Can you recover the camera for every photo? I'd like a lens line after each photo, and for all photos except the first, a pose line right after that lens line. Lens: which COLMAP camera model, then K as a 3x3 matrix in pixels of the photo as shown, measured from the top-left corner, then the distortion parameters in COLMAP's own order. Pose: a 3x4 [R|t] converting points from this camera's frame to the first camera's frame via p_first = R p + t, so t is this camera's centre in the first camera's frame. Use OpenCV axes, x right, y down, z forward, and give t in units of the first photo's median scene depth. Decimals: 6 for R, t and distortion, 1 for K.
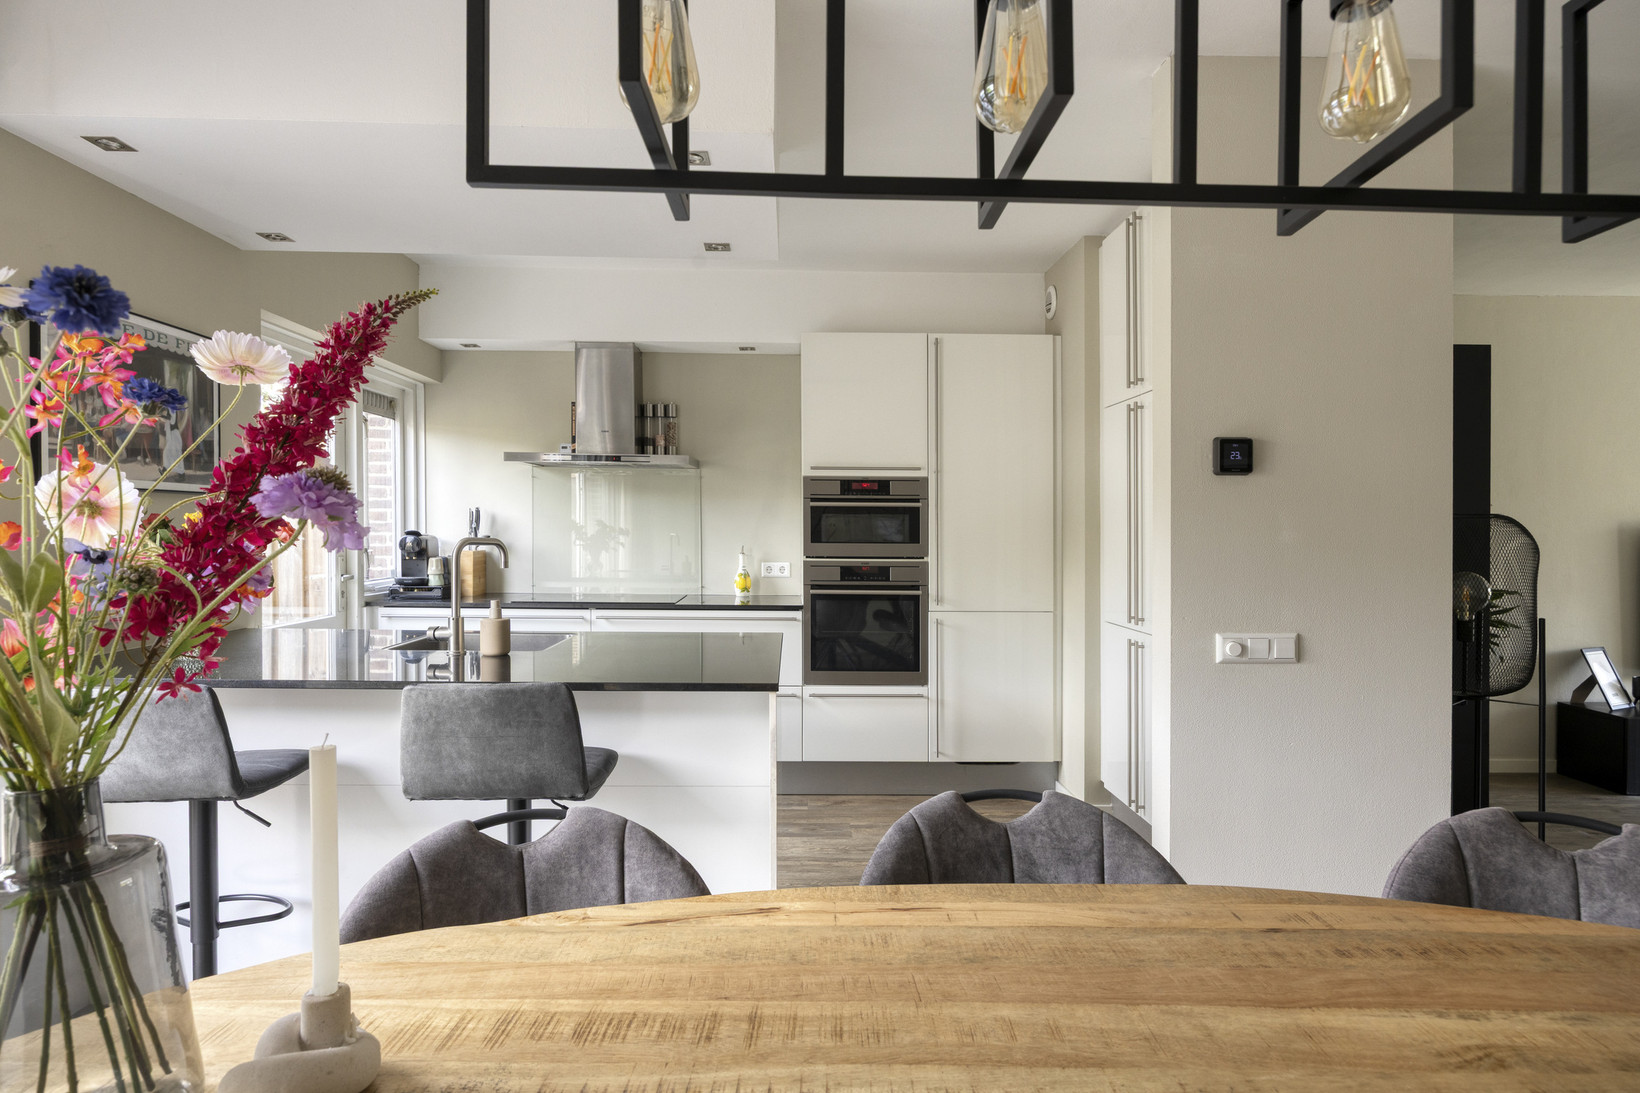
lens RADIAL K [[881.8, 0, 815.4], [0, 881.8, 535.1], [0, 0, 1]] dist [-0.001405, 0.000374]
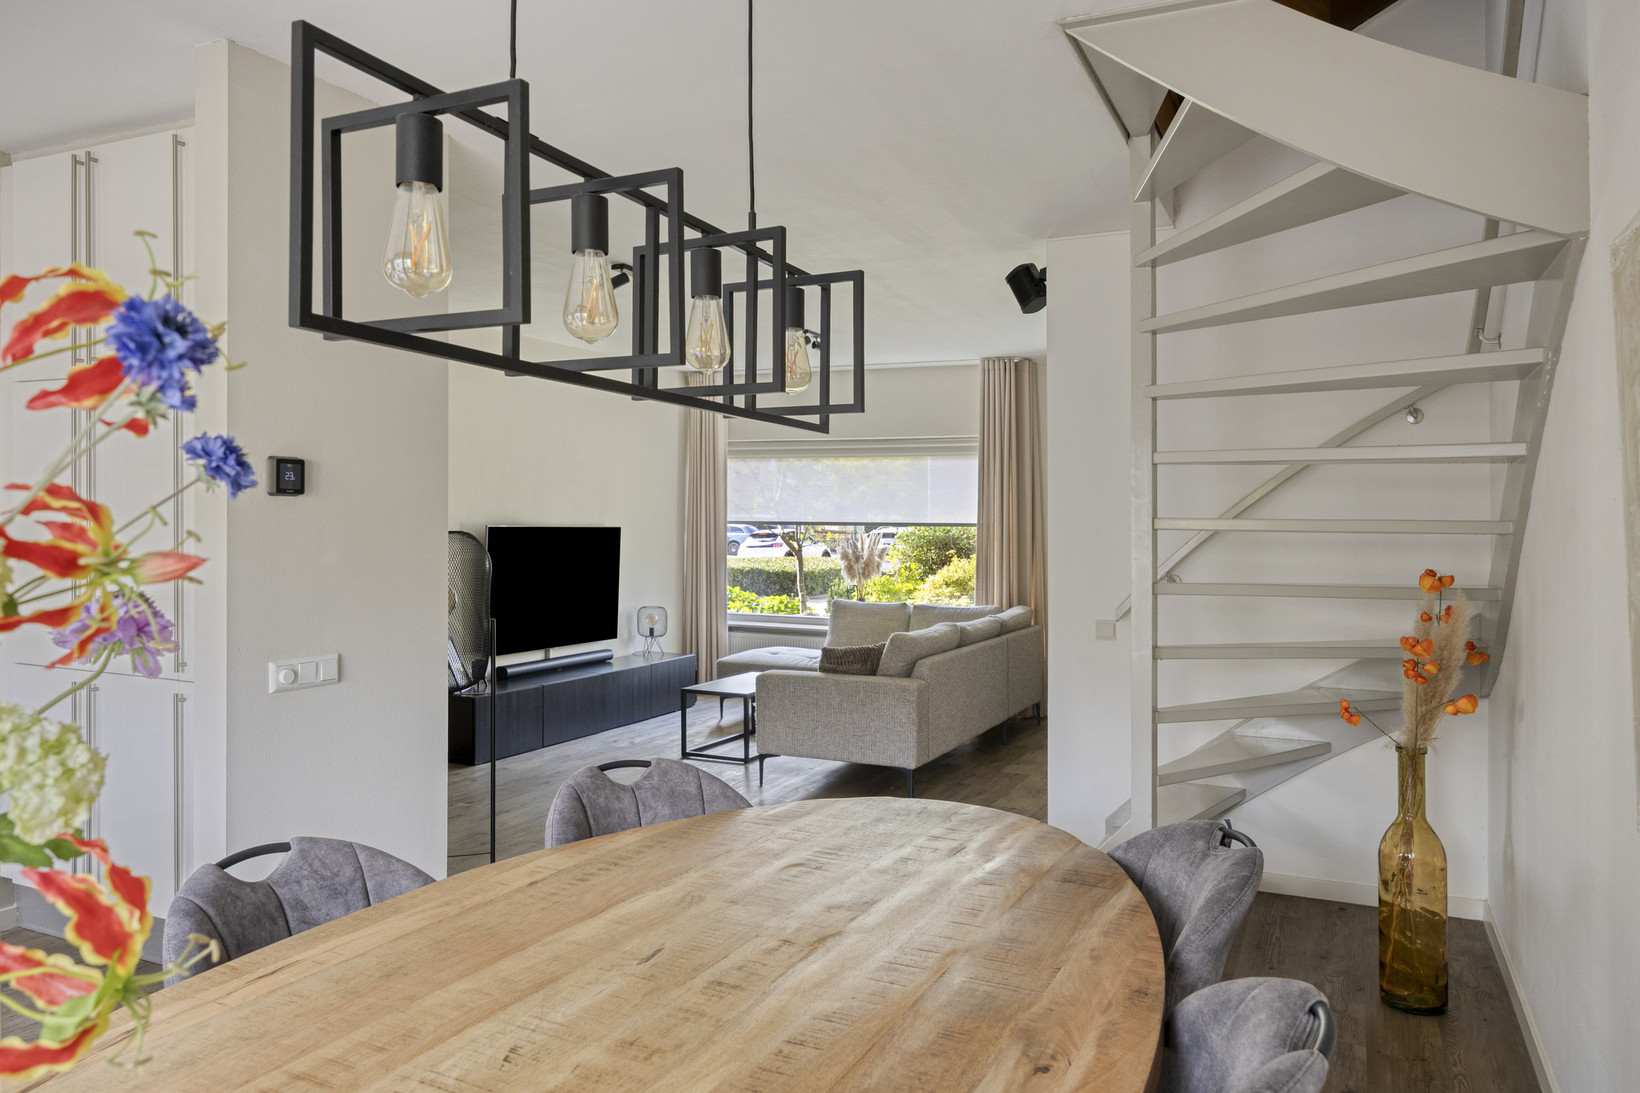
lens RADIAL K [[1188.3, 0, 810.2], [0, 1188.3, 546.1], [0, 0, 1]] dist [-0.066512, 0.007882]
pose [[0.417590, -0.022238, 0.908363, -0.814653], [-0.007431, 0.999583, 0.027887, -0.096466], [-0.908605, -0.018395, 0.417251, -0.088779]]
